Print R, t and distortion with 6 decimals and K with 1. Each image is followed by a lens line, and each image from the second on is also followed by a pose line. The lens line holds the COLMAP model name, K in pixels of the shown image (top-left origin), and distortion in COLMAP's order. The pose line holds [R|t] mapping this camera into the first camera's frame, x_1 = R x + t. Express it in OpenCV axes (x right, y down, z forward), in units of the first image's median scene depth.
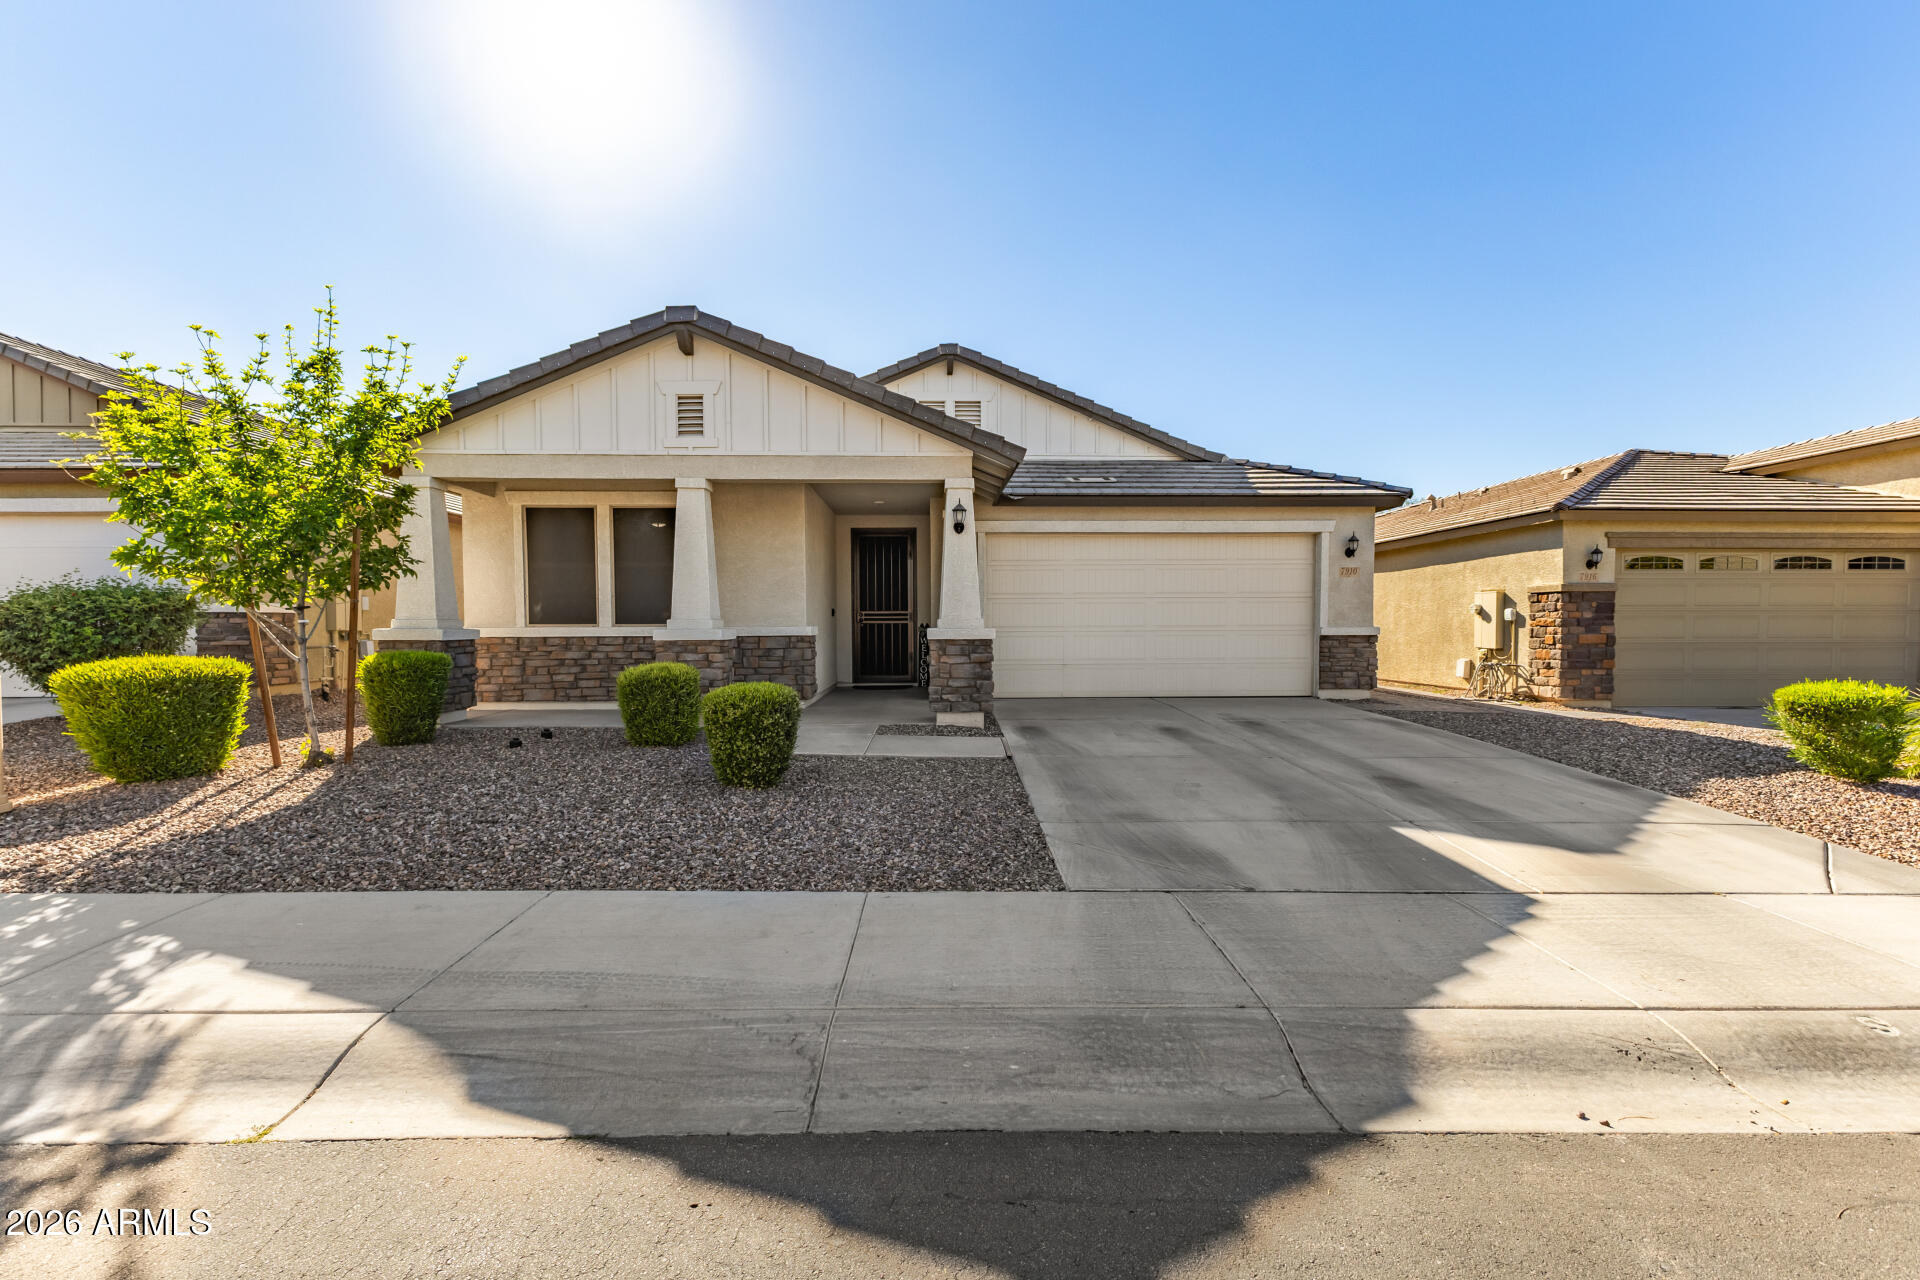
lens RADIAL K [[831.7, 0, 954.8], [0, 831.7, 657.5], [0, 0, 1]] dist [0.001475, -0.000127]
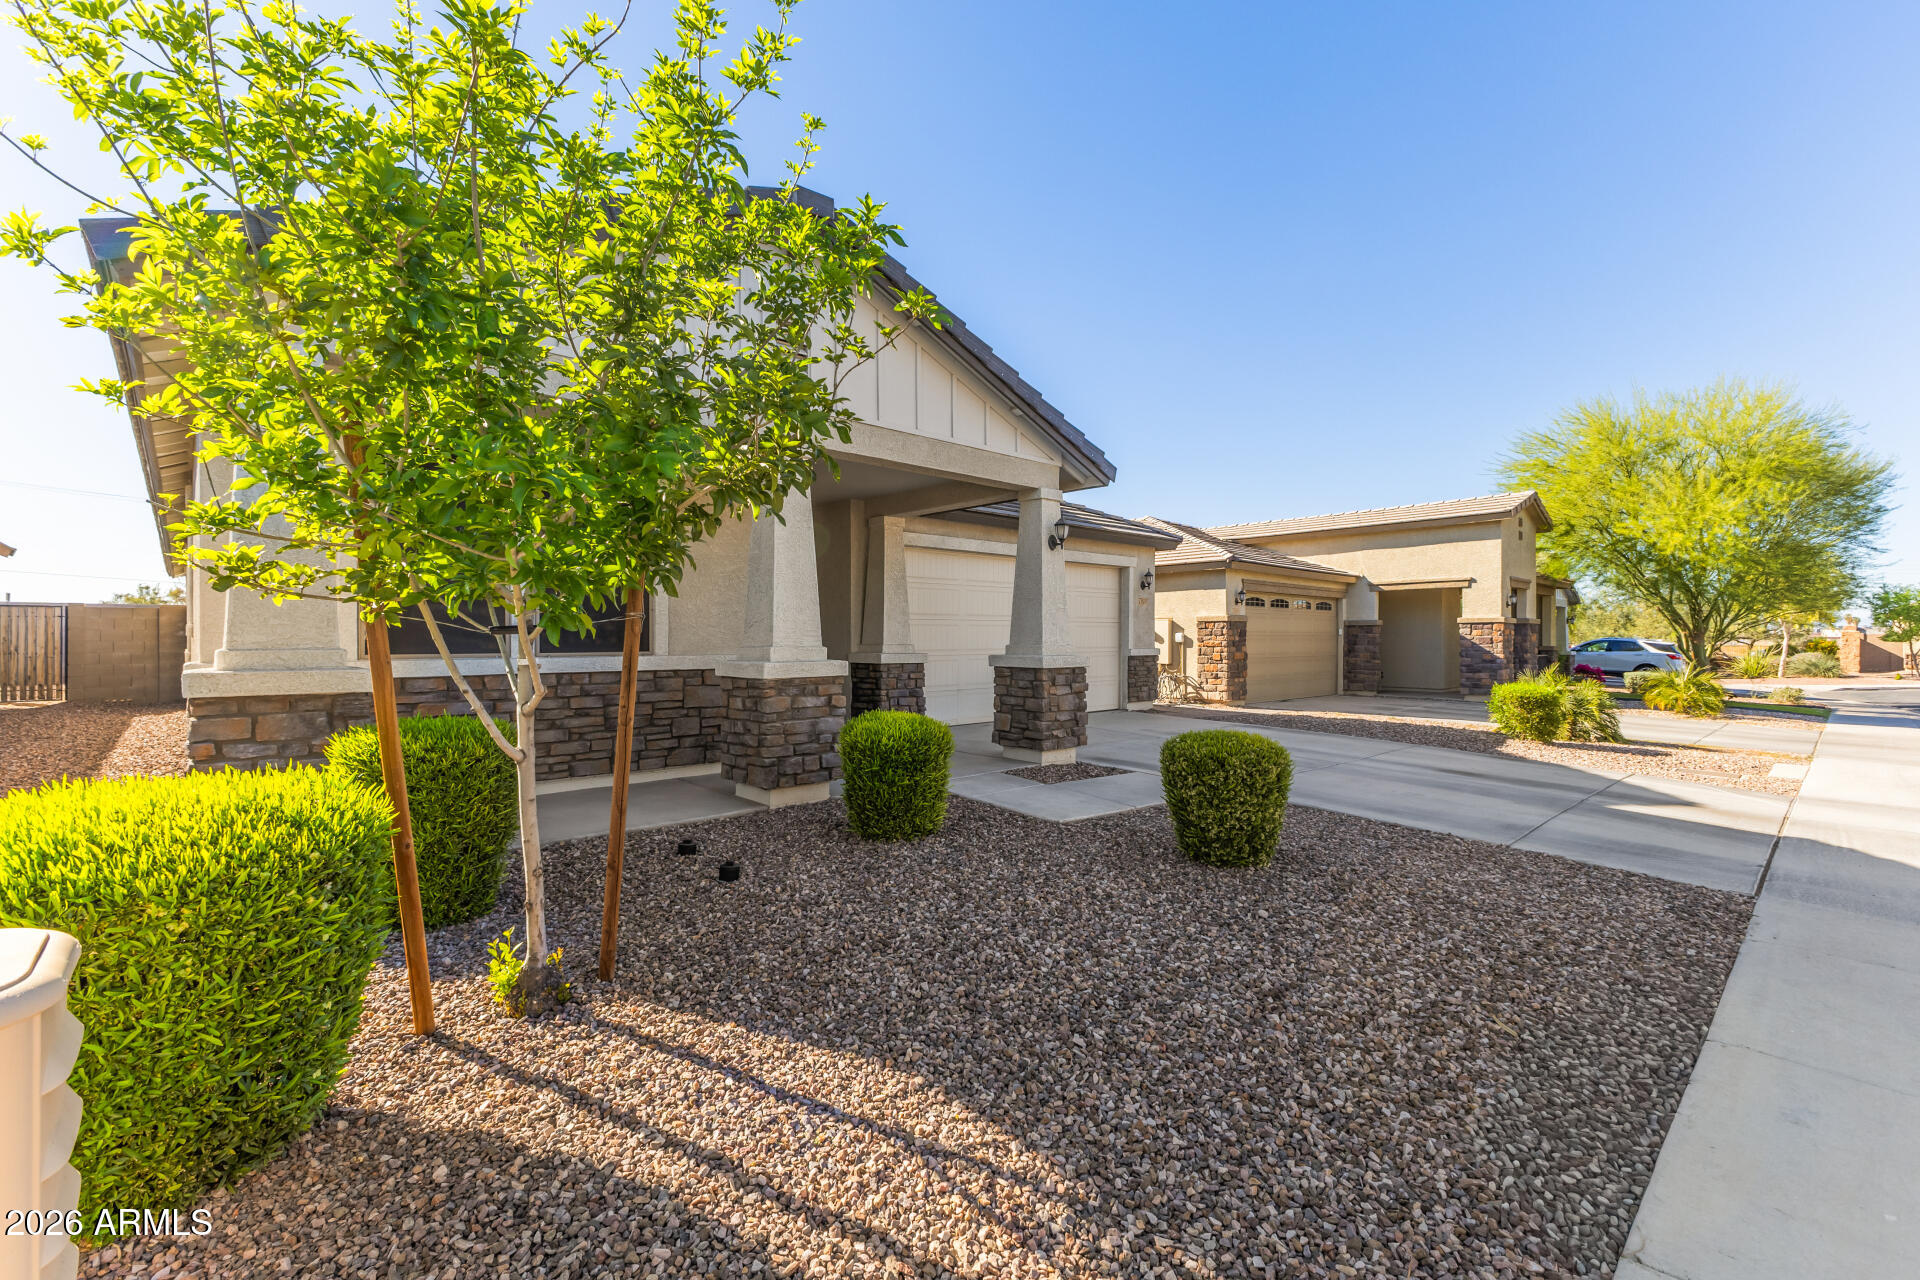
lens RADIAL K [[819.5, 0, 960.0], [0, 819.5, 640.0], [0, 0, 1]] dist [0.011626, -0.000568]
pose [[0.746169, 0.000165, 0.665756, -0.496975], [0.026898, 0.999176, -0.030394, -0.020402], [-0.665213, 0.040587, 0.745550, 0.304924]]
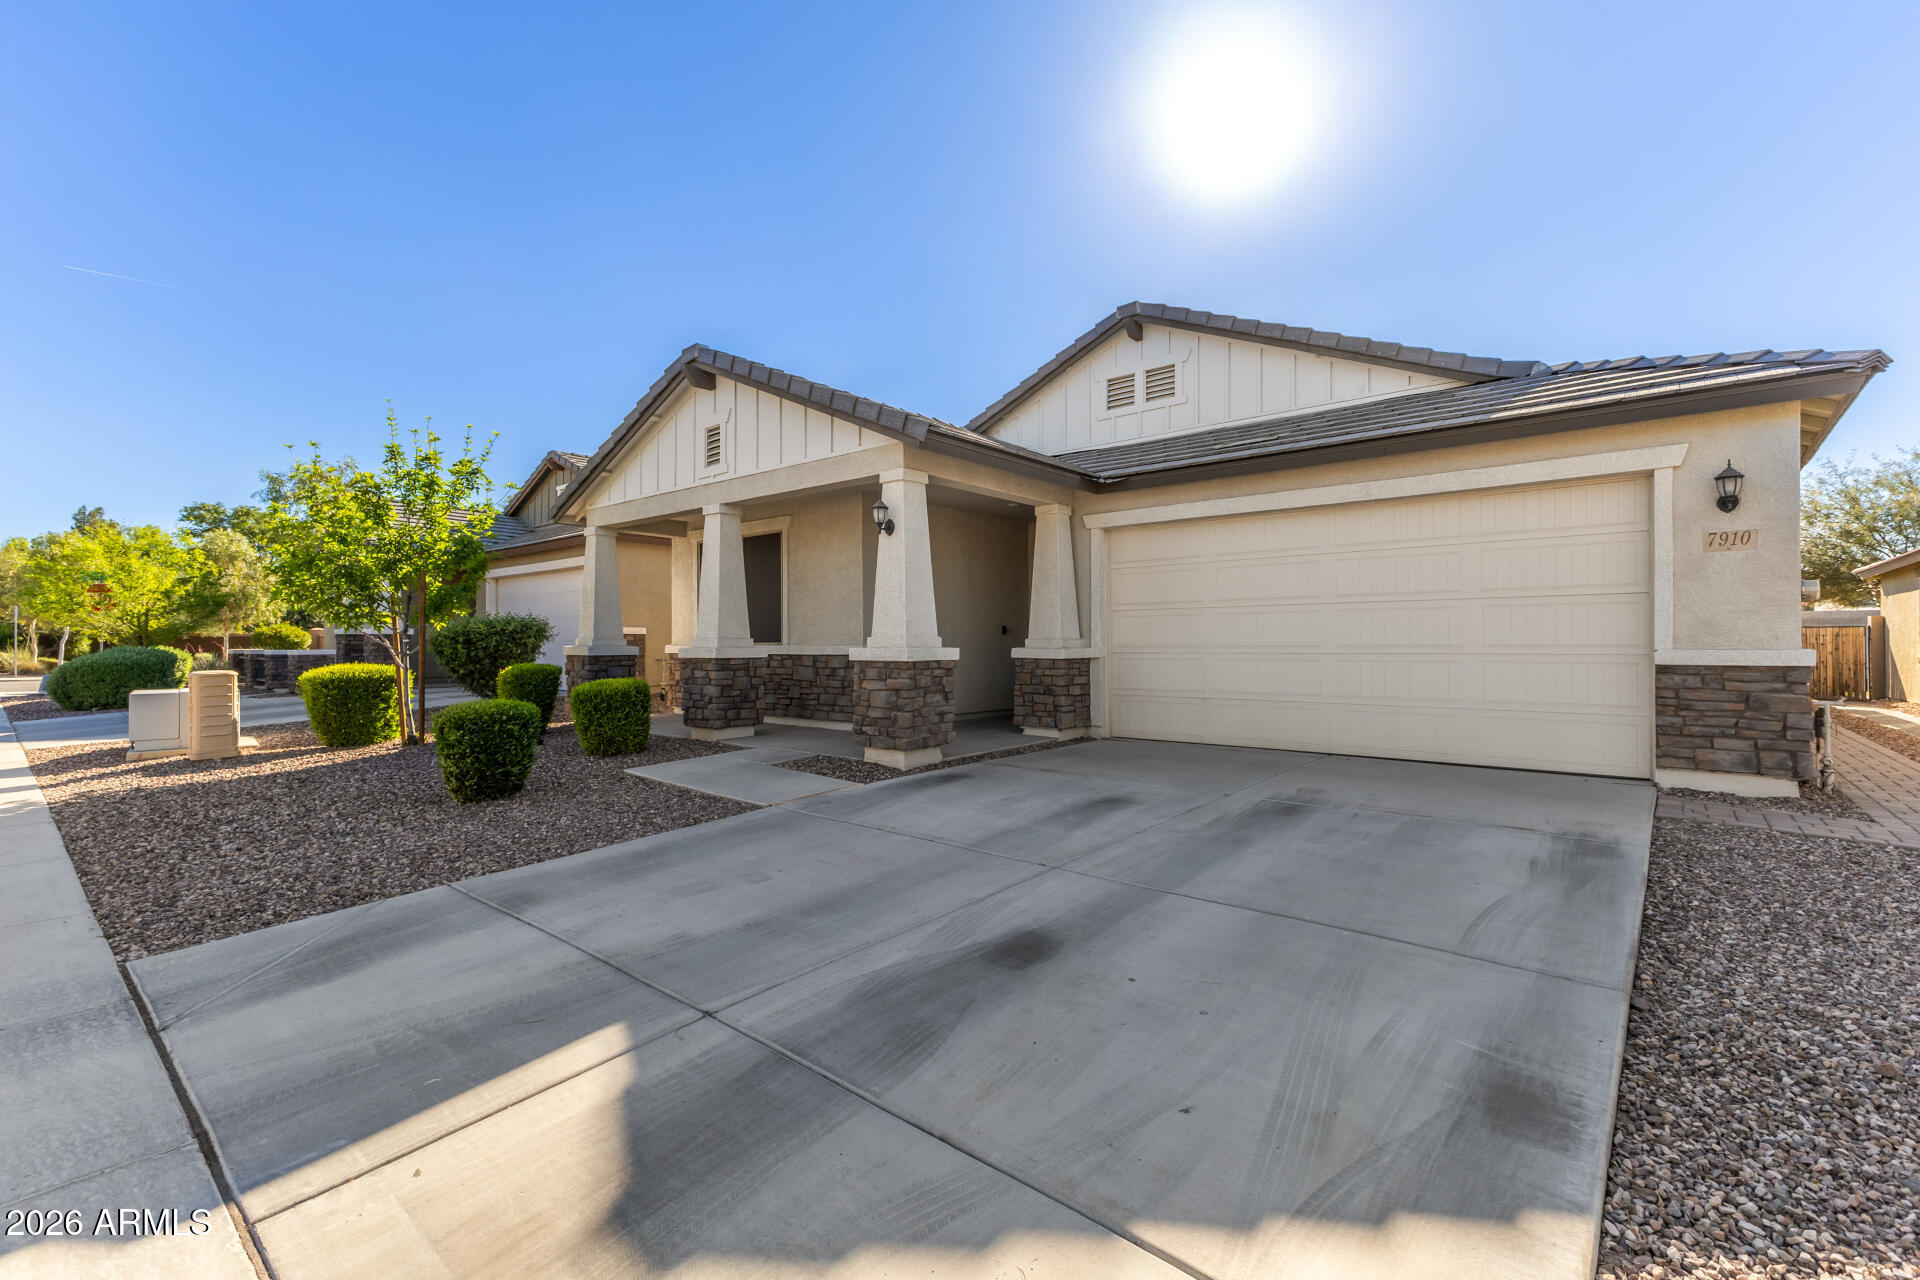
lens RADIAL K [[831.1, 0, 960.0], [0, 831.1, 640.0], [0, 0, 1]] dist [0.015049, -0.000088]
pose [[0.754416, -0.001748, -0.656394, 0.457291], [-0.026874, 0.999076, -0.033548, -0.012735], [0.655846, 0.042949, 0.753672, 0.311829]]
